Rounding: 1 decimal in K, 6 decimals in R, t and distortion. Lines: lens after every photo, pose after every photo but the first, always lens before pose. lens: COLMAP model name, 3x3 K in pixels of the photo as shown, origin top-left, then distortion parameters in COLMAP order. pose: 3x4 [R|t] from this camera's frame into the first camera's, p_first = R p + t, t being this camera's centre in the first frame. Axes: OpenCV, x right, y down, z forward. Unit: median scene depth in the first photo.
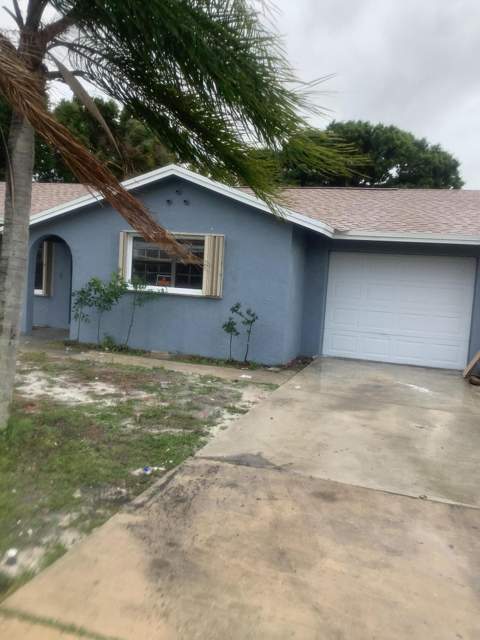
lens RADIAL K [[573.0, 0, 235.7], [0, 573.0, 312.1], [0, 0, 1]] dist [0.135443, -0.242728]
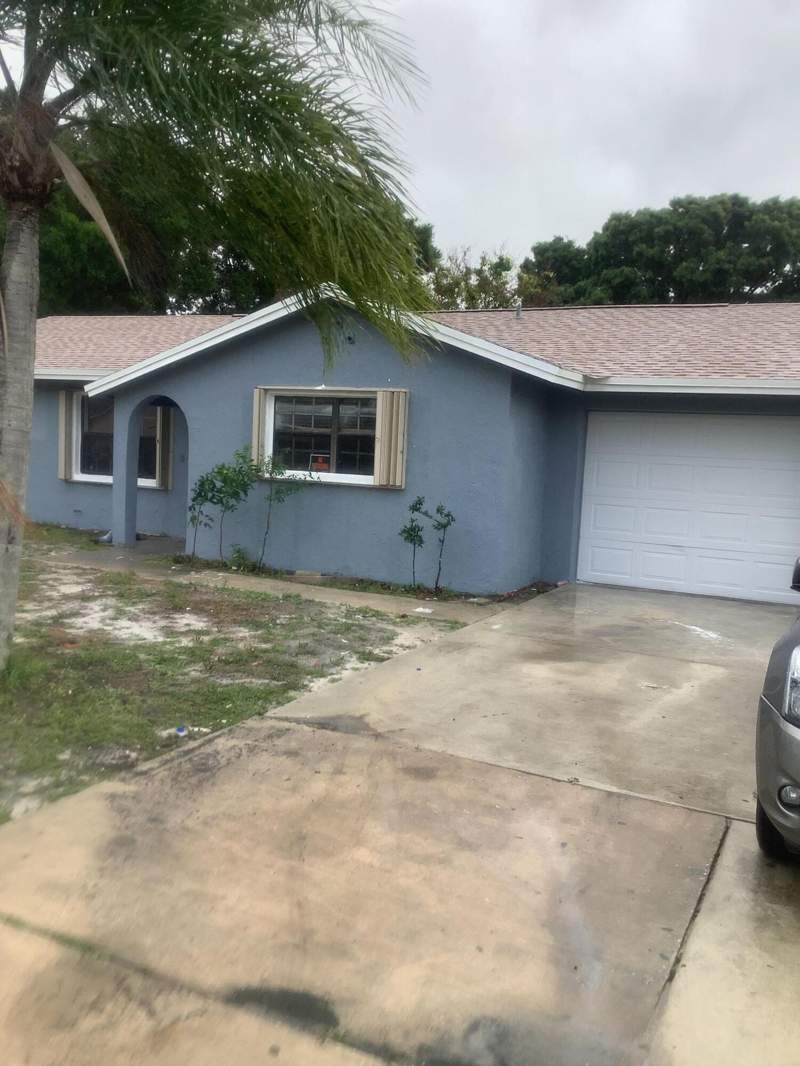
lens RADIAL K [[948.0, 0, 395.7], [0, 948.0, 534.2], [0, 0, 1]] dist [0.118383, -0.231301]
pose [[0.989422, -0.000957, -0.145061, 0.224663], [0.003574, 0.999836, 0.017779, 0.013077], [0.145020, -0.018110, 0.989263, -0.085041]]
